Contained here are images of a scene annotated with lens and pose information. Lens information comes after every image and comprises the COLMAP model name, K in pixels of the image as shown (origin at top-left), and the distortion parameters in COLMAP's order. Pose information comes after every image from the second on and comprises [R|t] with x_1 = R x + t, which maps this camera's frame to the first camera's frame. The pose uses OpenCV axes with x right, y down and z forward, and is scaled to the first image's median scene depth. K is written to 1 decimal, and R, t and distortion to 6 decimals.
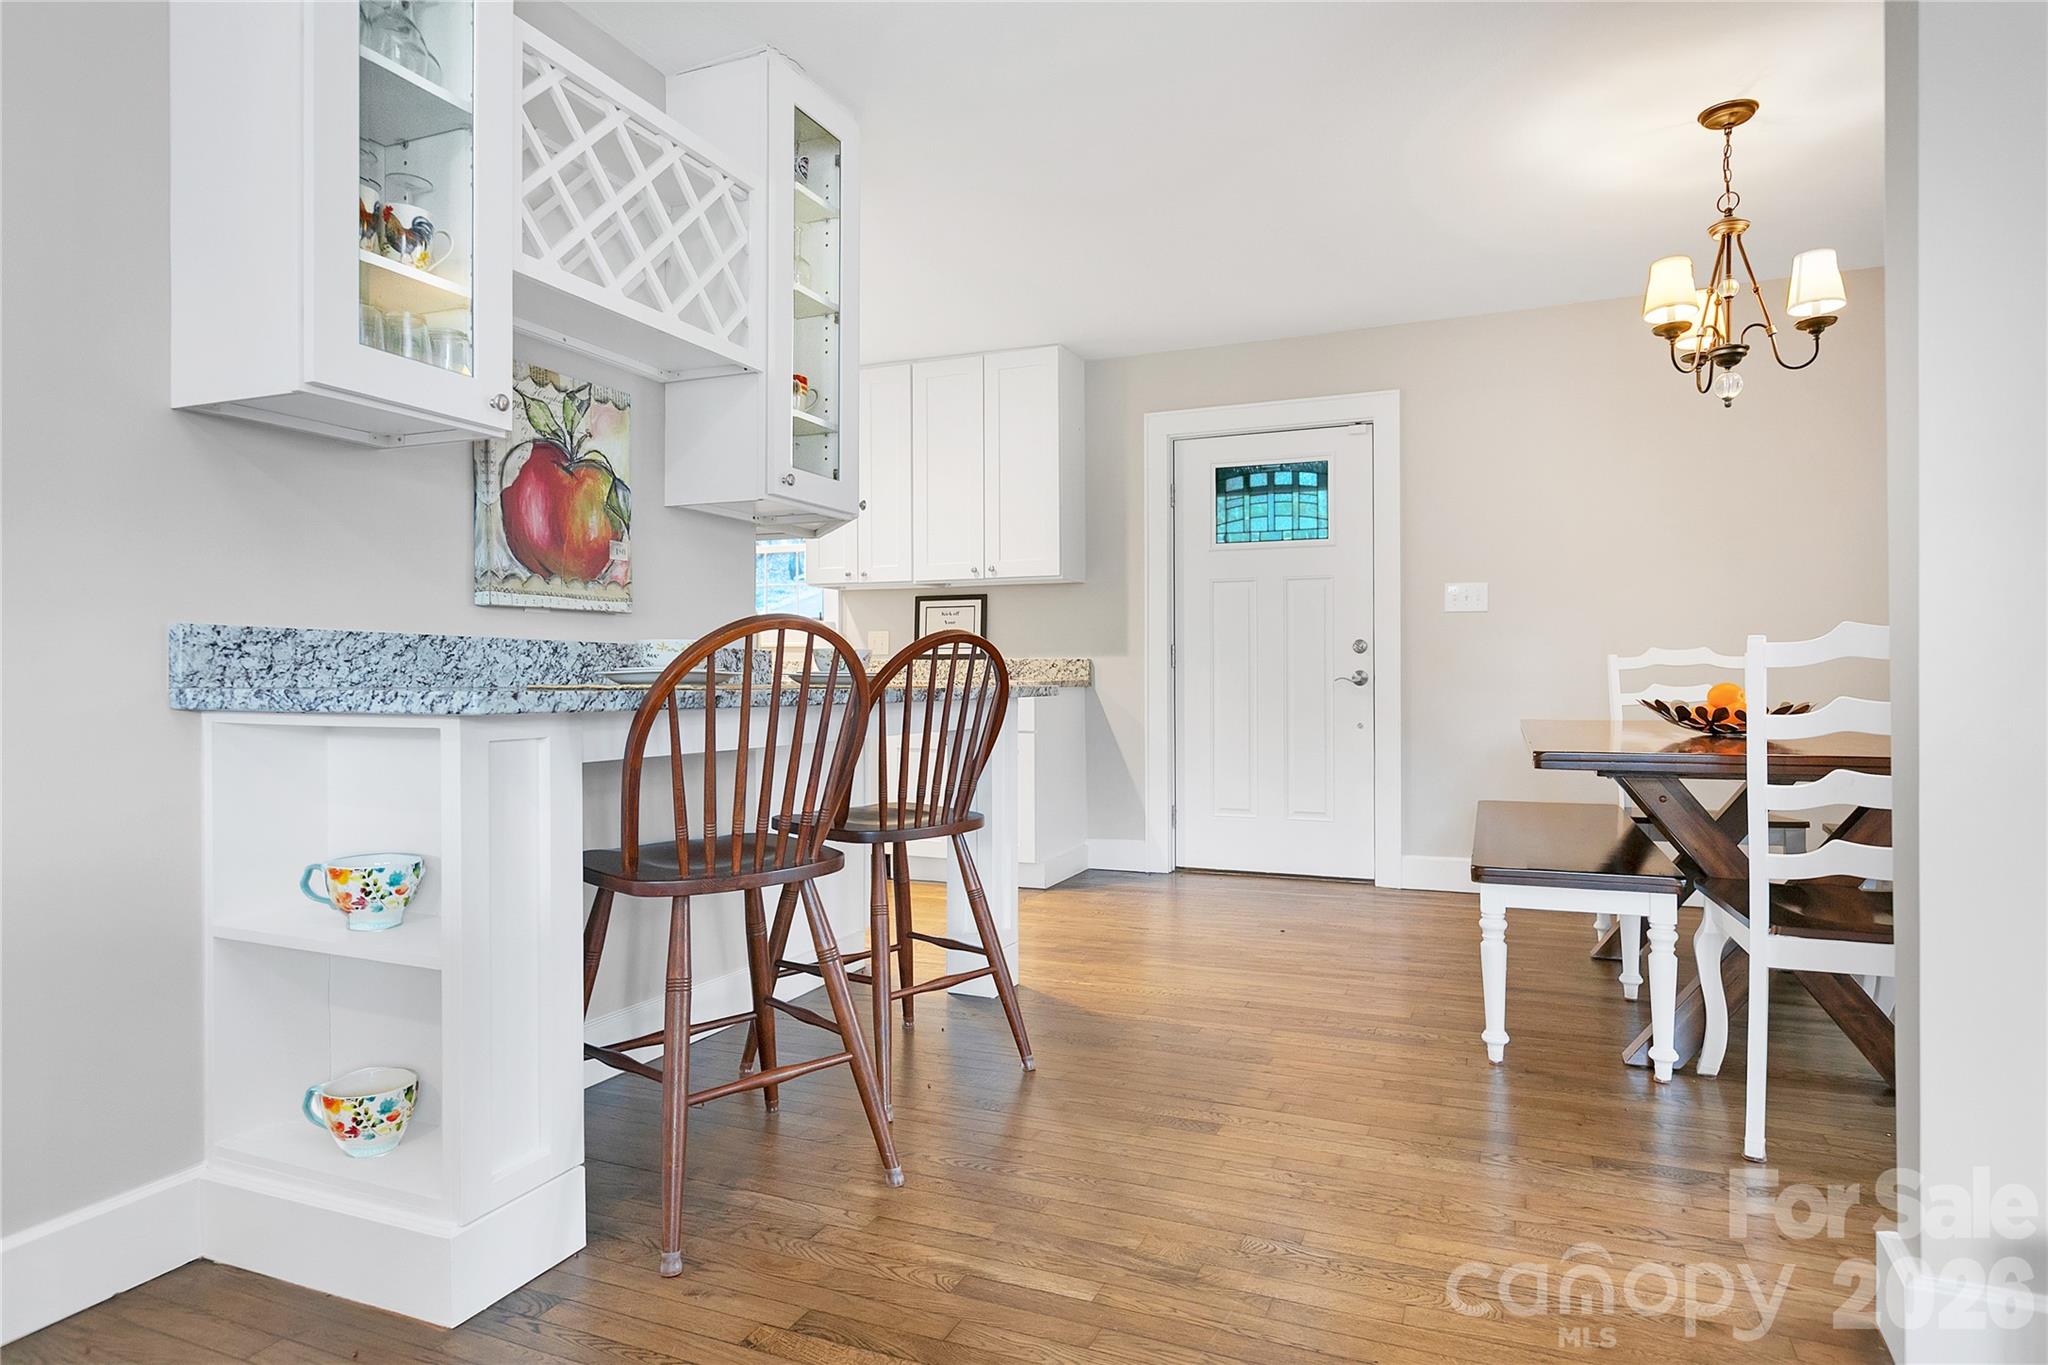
lens RADIAL K [[1165.3, 0, 1044.9], [0, 1165.3, 675.6], [0, 0, 1]] dist [0.002181, -0.003481]
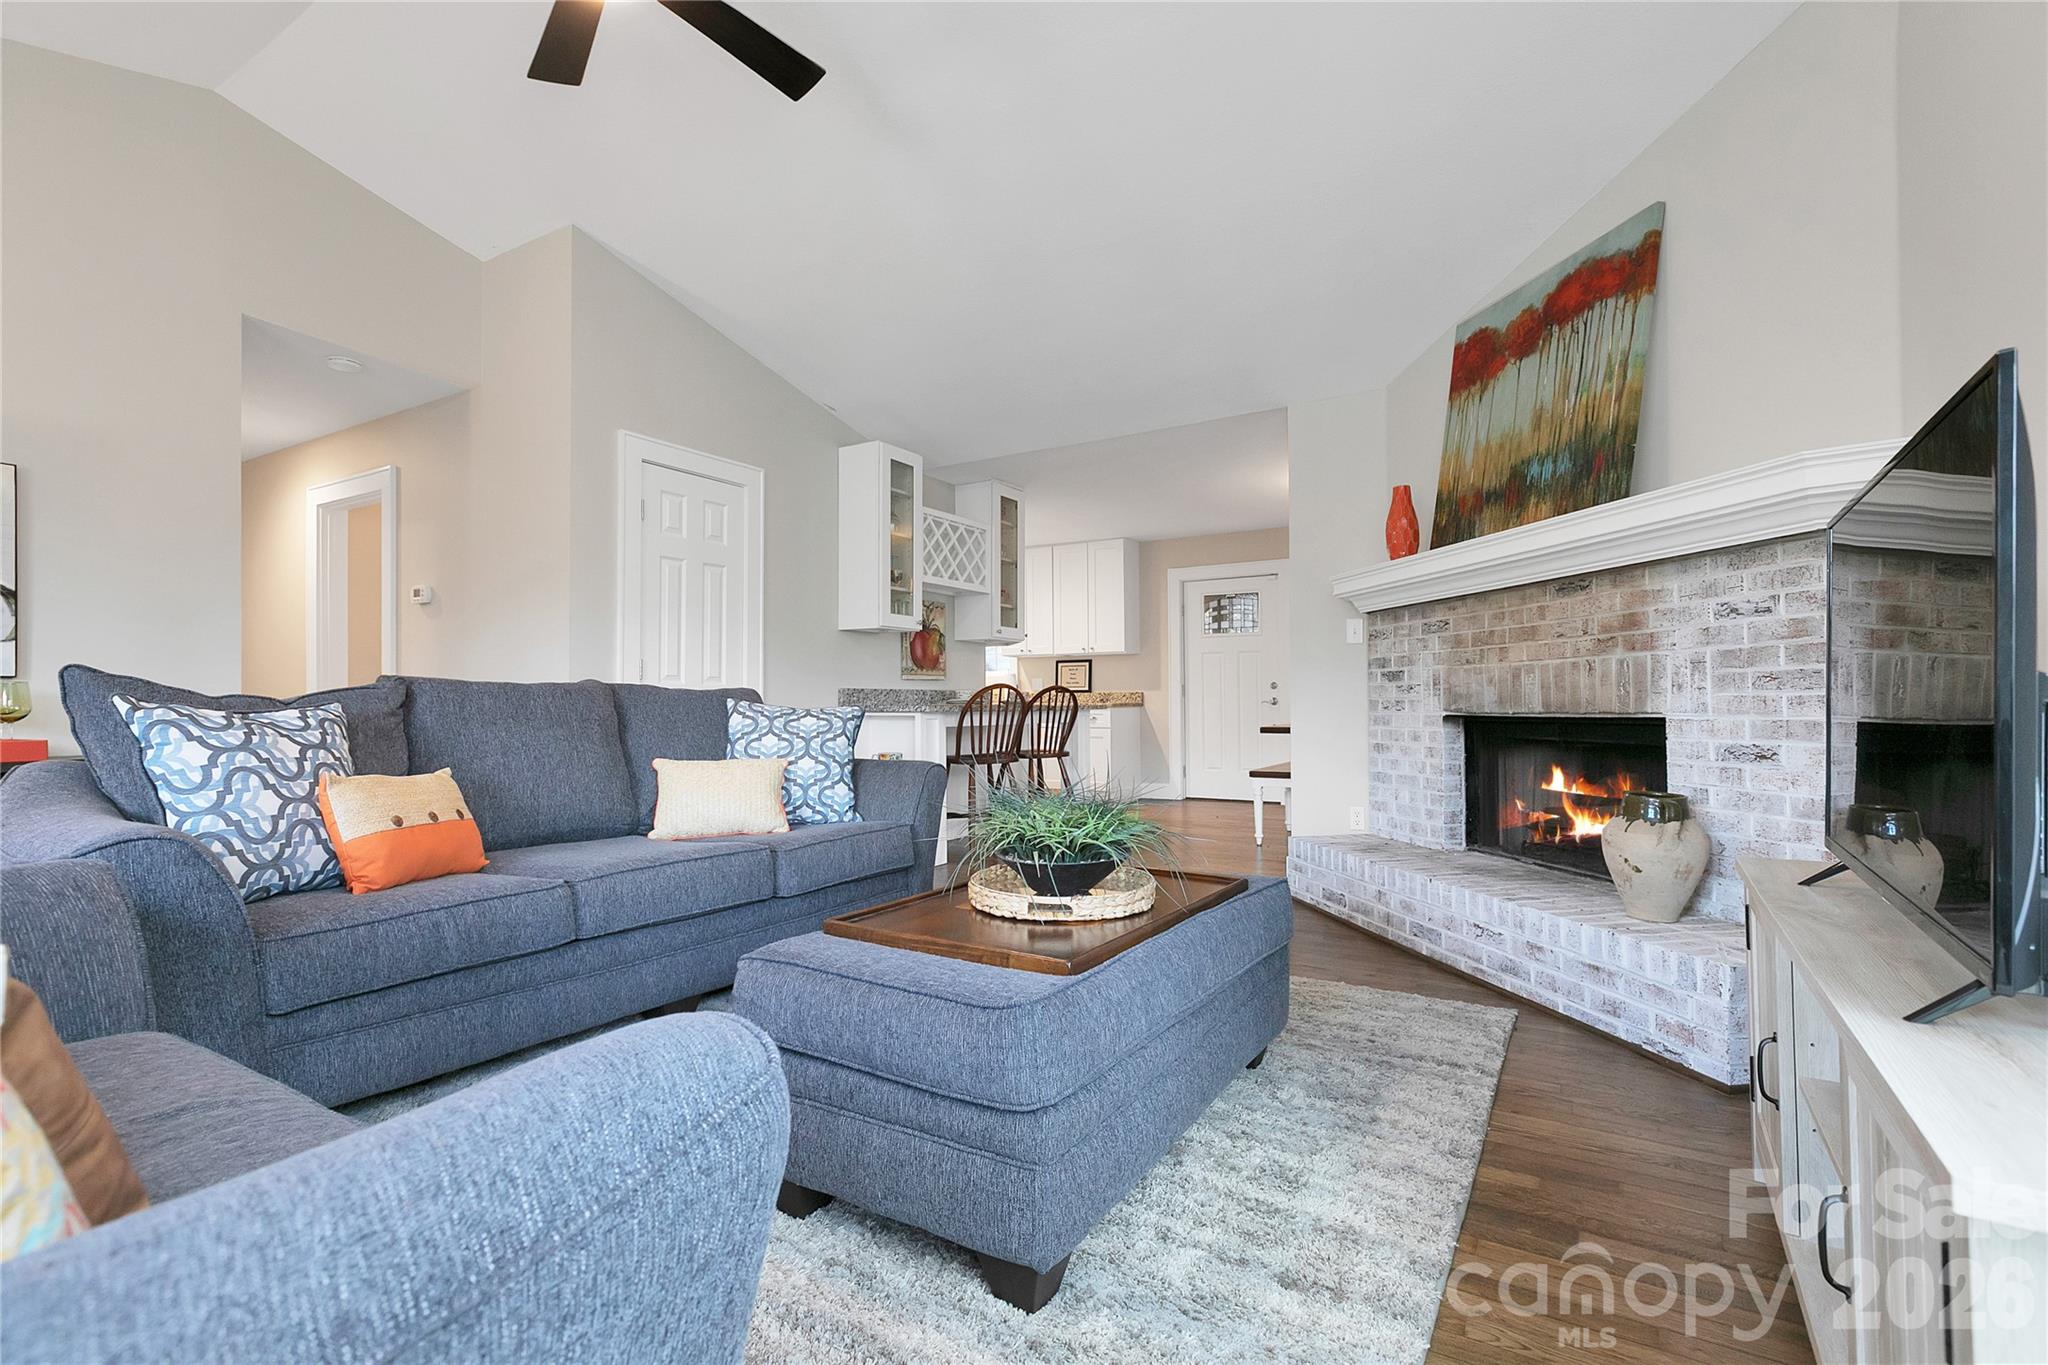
lens RADIAL K [[919.9, 0, 1058.4], [0, 919.9, 695.8], [0, 0, 1]] dist [0.003407, -0.000682]
pose [[0.991530, -0.003951, -0.129816, 0.222005], [0.003375, 0.999983, -0.004652, -0.002883], [0.129833, 0.004174, 0.991527, -1.255314]]
